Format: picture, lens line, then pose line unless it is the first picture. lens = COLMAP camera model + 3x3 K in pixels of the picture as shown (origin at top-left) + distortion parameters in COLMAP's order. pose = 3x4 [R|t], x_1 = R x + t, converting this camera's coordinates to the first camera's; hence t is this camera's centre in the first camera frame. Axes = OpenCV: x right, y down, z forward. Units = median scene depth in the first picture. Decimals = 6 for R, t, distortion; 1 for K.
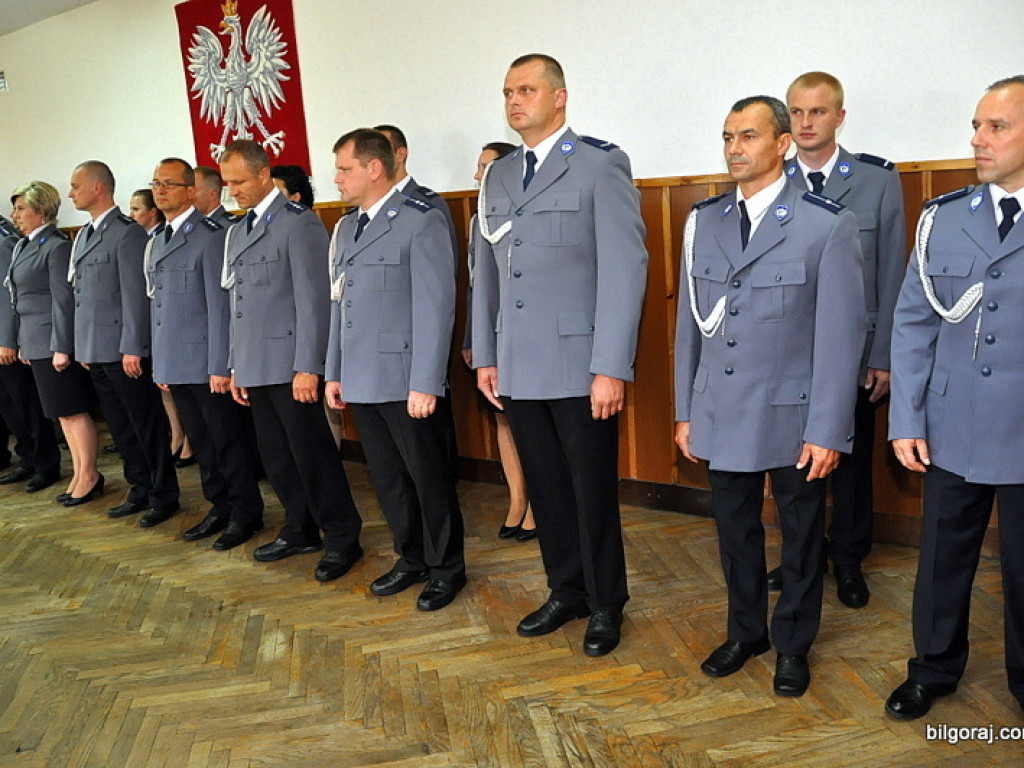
lens RADIAL K [[901.6, 0, 512.0], [0, 901.6, 384.0], [0, 0, 1]] dist [-0.141210, 0.095250]
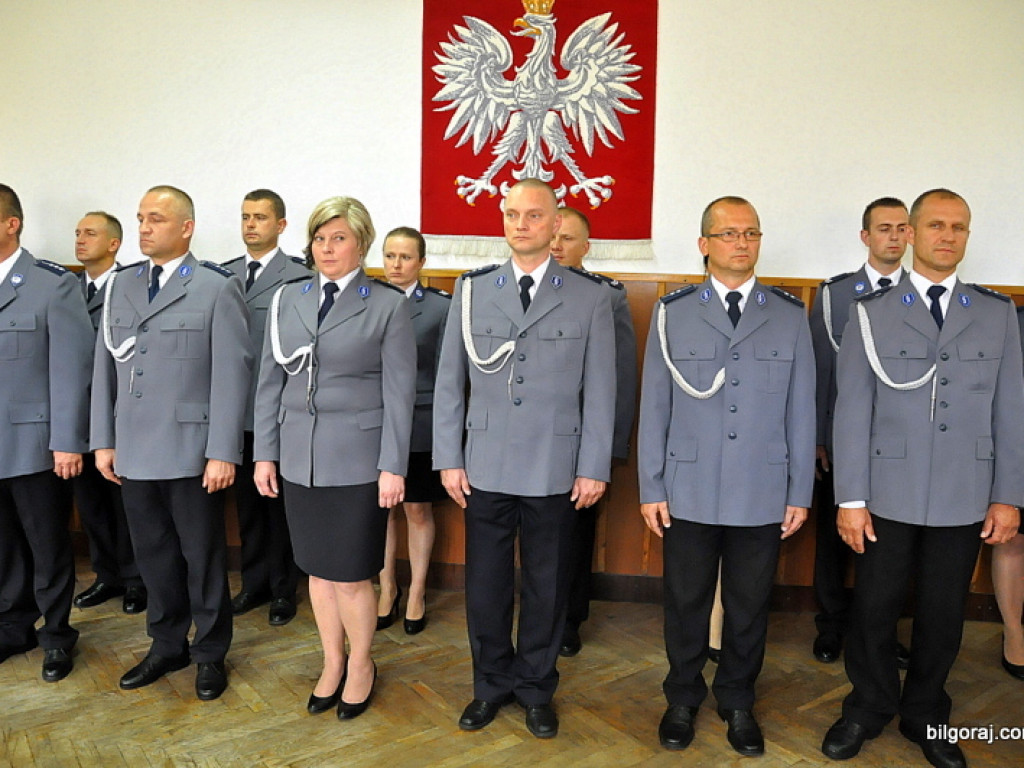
lens RADIAL K [[901.6, 0, 512.0], [0, 901.6, 384.0], [0, 0, 1]] dist [-0.141210, 0.095250]
pose [[0.891958, 0.028766, 0.451203, -0.825863], [0.012587, 0.996007, -0.088383, -0.047497], [-0.451943, 0.084514, 0.888034, 0.445022]]
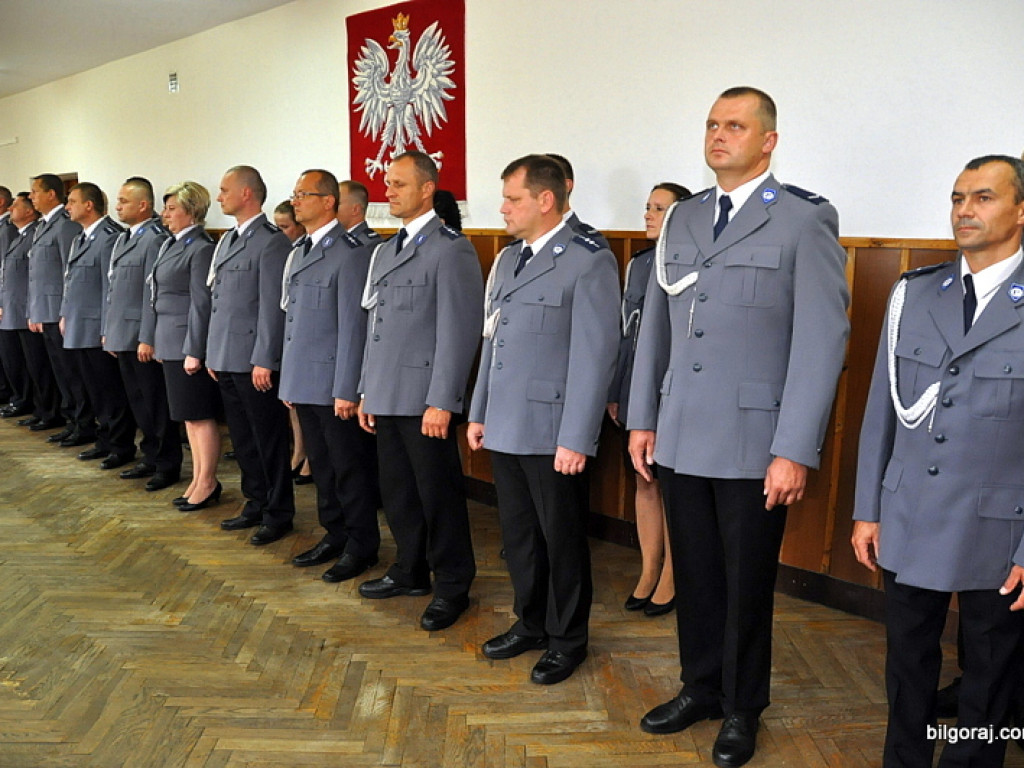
lens RADIAL K [[901.6, 0, 512.0], [0, 901.6, 384.0], [0, 0, 1]] dist [-0.141210, 0.095250]
pose [[0.984754, 0.106546, -0.137501, -0.027012], [-0.111657, 0.993294, -0.029986, -0.016282], [0.133384, 0.044882, 0.990048, 0.070207]]
